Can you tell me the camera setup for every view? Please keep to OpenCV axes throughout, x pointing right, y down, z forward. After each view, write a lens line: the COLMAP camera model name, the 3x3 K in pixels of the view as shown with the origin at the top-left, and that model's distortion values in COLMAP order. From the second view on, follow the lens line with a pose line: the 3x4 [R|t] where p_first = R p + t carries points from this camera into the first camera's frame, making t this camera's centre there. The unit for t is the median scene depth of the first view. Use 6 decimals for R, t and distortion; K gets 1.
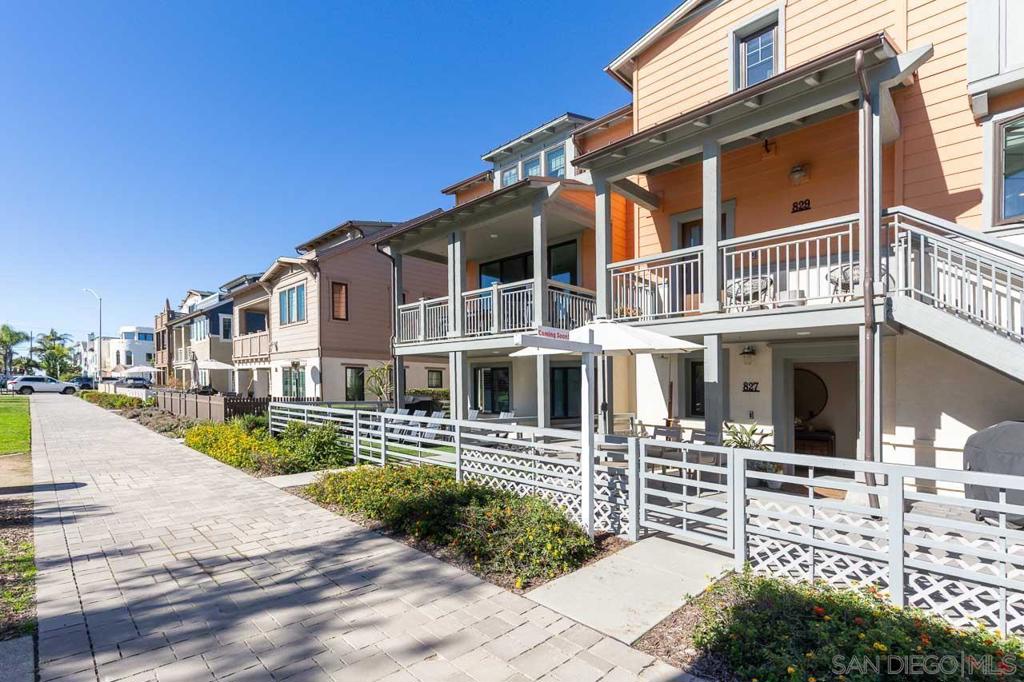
lens RADIAL K [[476.6, 0, 511.7], [0, 476.6, 385.3], [0, 0, 1]] dist [0.000774, 0.000369]
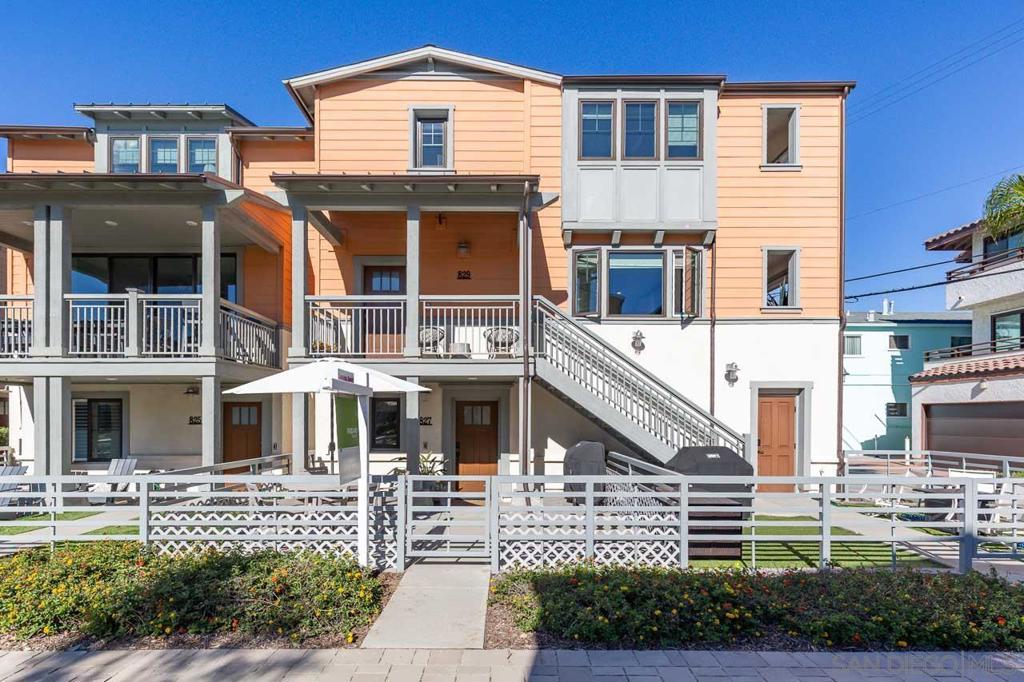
lens RADIAL K [[486.9, 0, 510.0], [0, 486.9, 410.2], [0, 0, 1]] dist [-0.001300, -0.000134]
pose [[0.695007, -0.003873, 0.718993, -0.235932], [0.008646, 0.999958, -0.002971, -0.020788], [-0.718951, 0.008281, 0.695011, 0.038549]]
